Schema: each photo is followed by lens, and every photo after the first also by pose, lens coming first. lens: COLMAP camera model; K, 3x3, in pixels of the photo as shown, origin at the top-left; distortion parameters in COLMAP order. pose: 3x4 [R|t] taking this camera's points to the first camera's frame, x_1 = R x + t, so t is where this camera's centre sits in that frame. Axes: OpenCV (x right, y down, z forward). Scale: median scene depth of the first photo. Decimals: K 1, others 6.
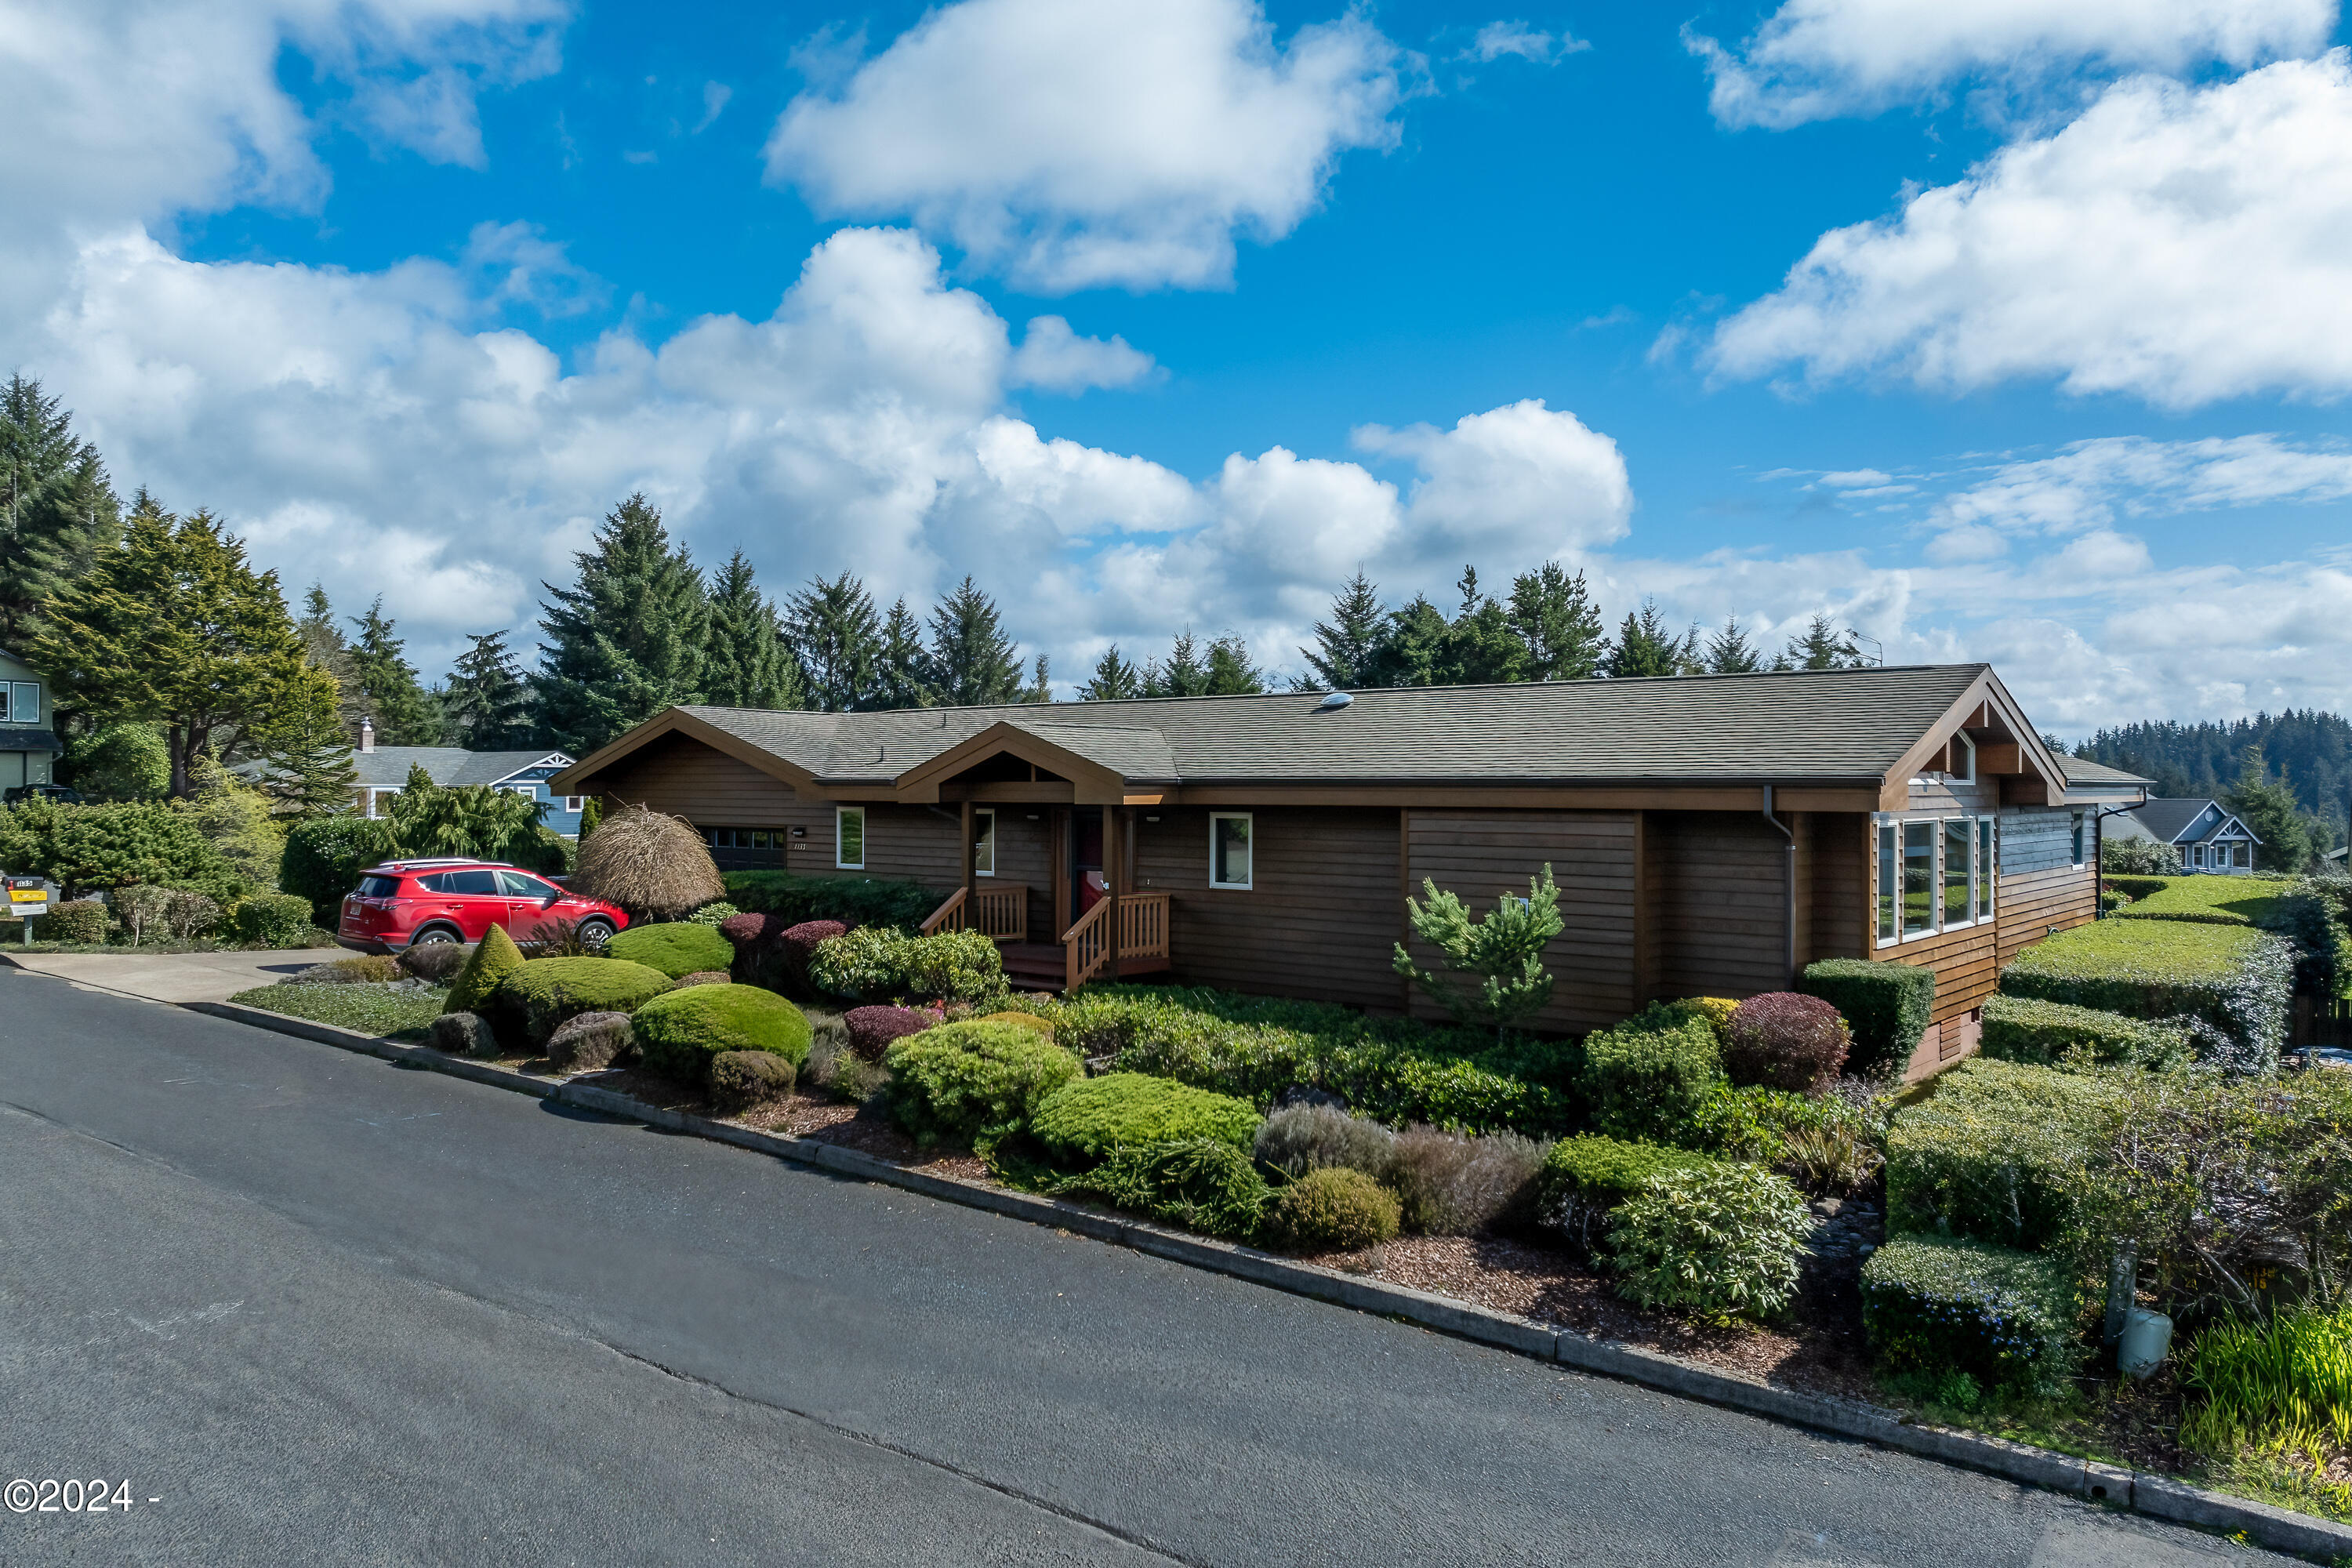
lens RADIAL K [[1645.2, 0, 1176.0], [0, 1645.2, 784.0], [0, 0, 1]] dist [-0.031603, -0.011151]
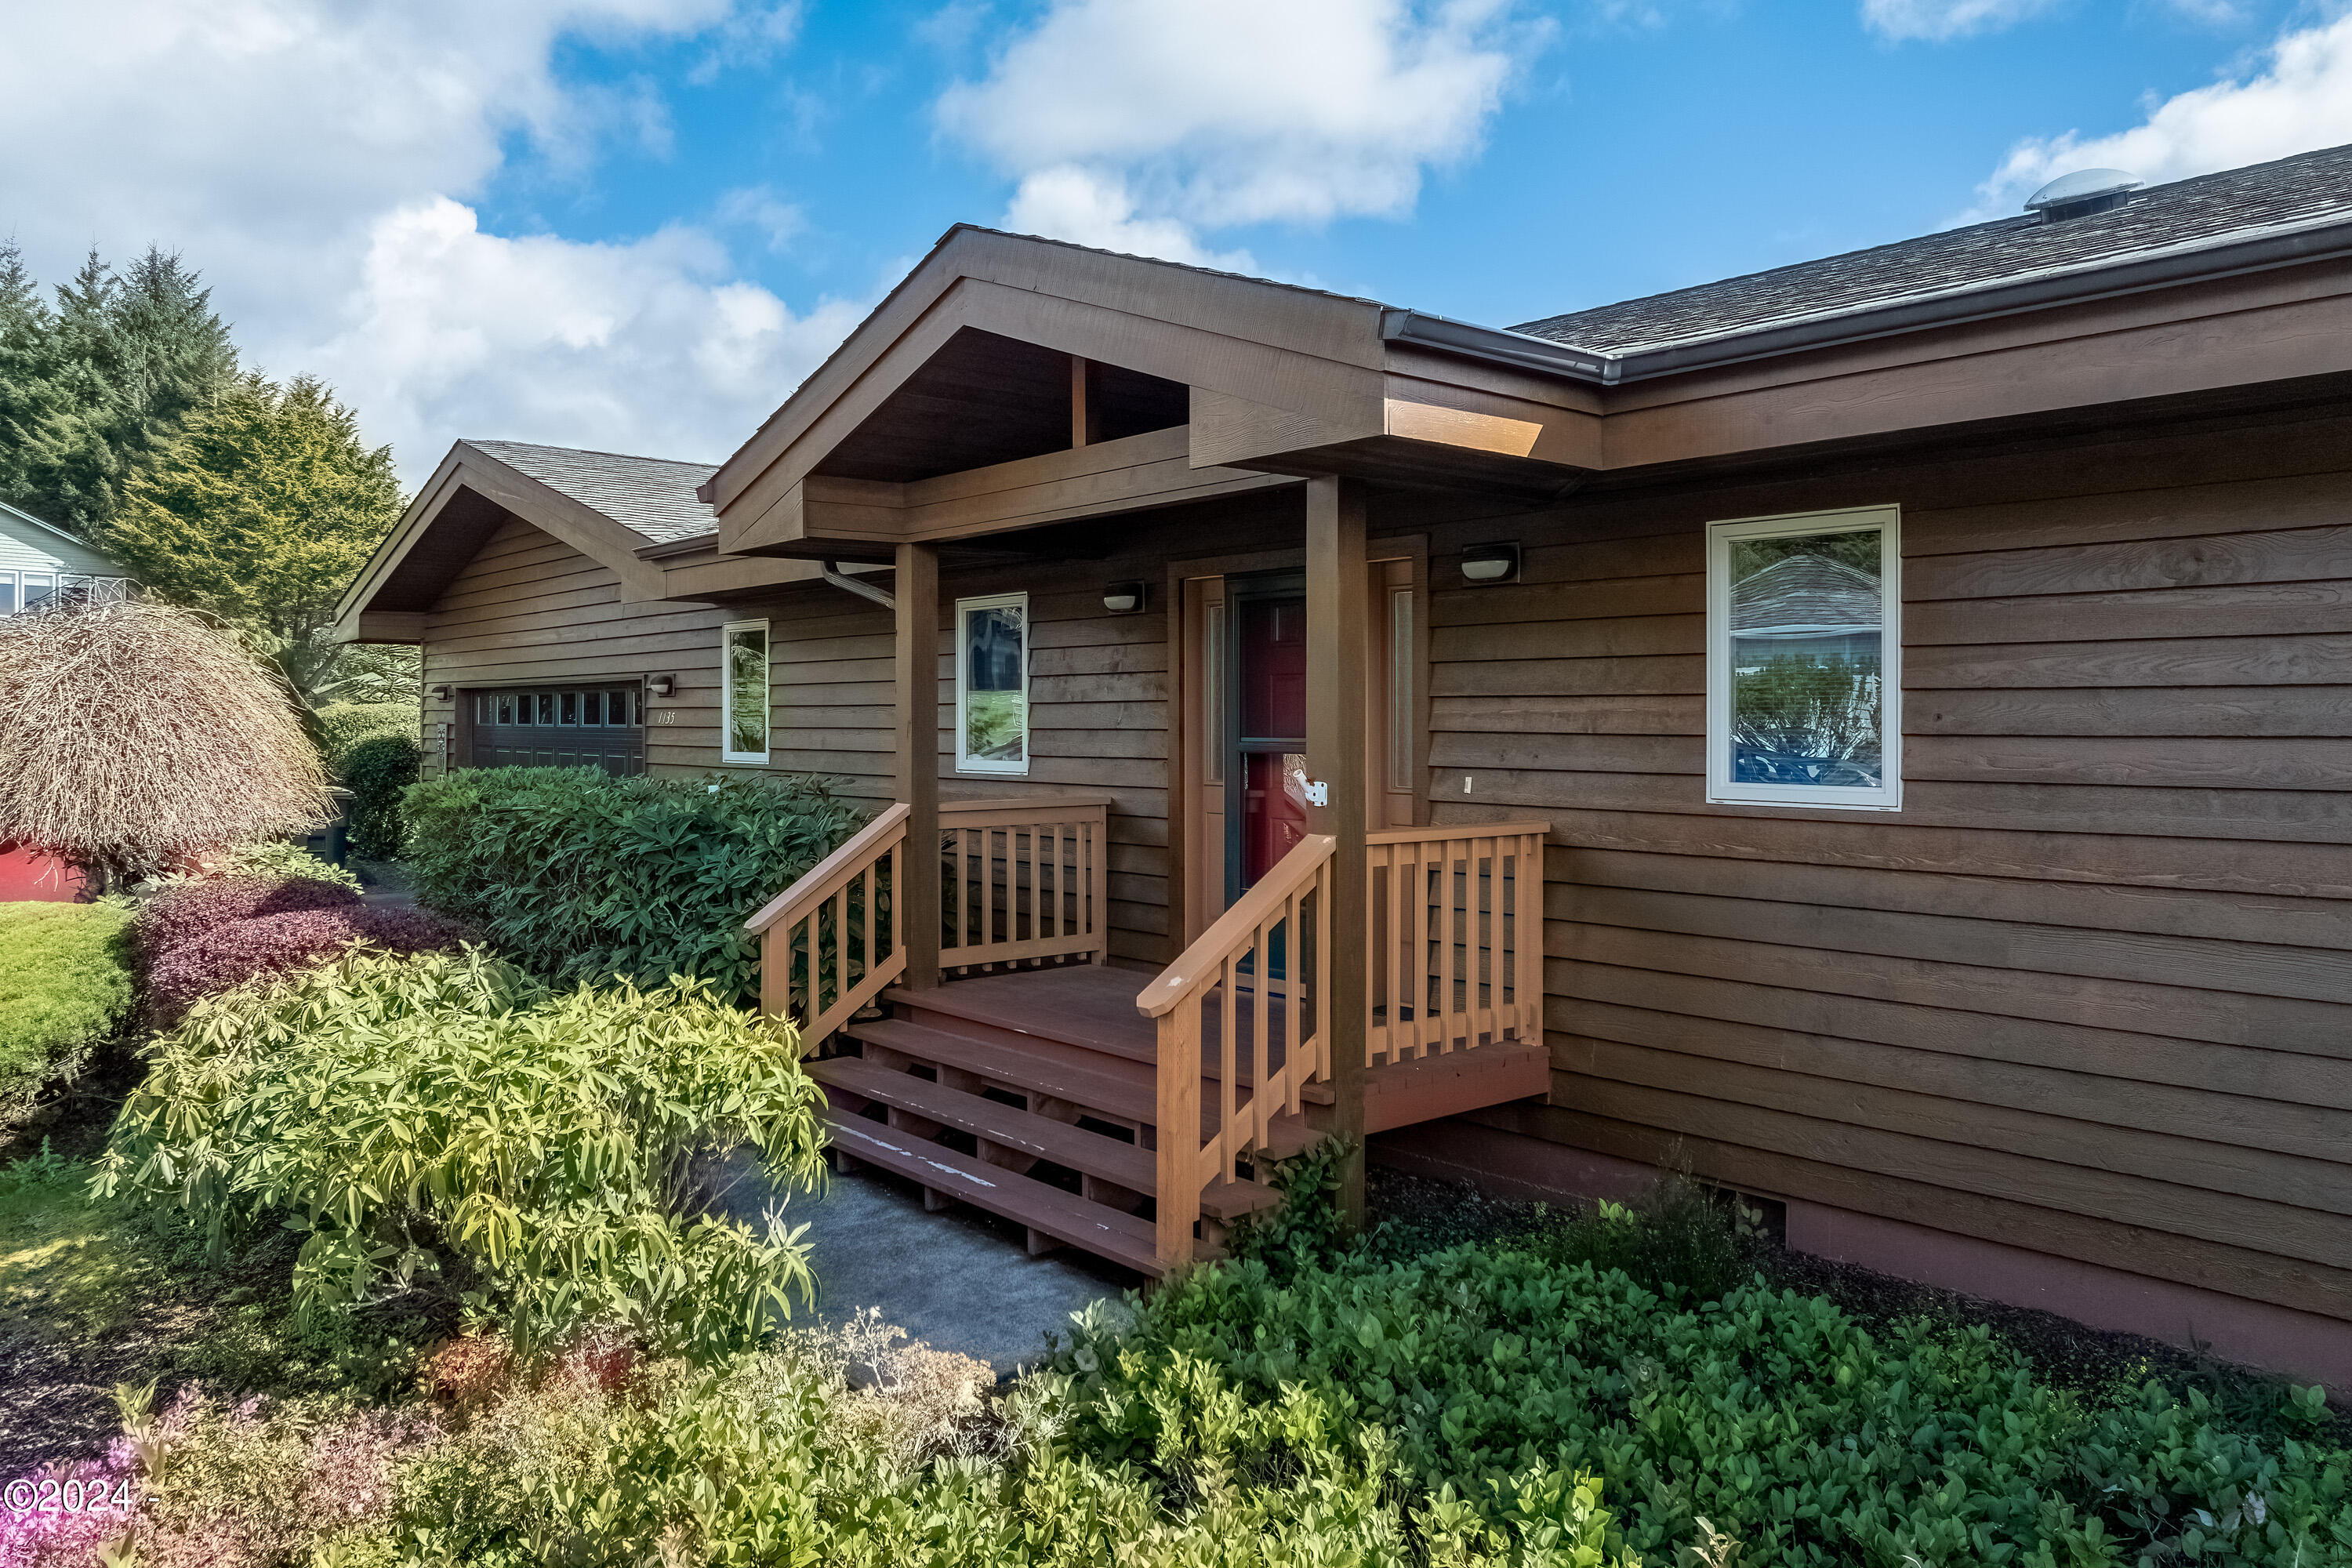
lens RADIAL K [[1695.7, 0, 1185.7], [0, 1695.7, 739.2], [0, 0, 1]] dist [-0.035866, -0.003986]
pose [[0.988539, 0.000339, -0.150964, -0.006234], [0.001533, 0.999923, 0.012283, 0.013963], [0.150957, -0.012373, 0.988463, 0.203406]]
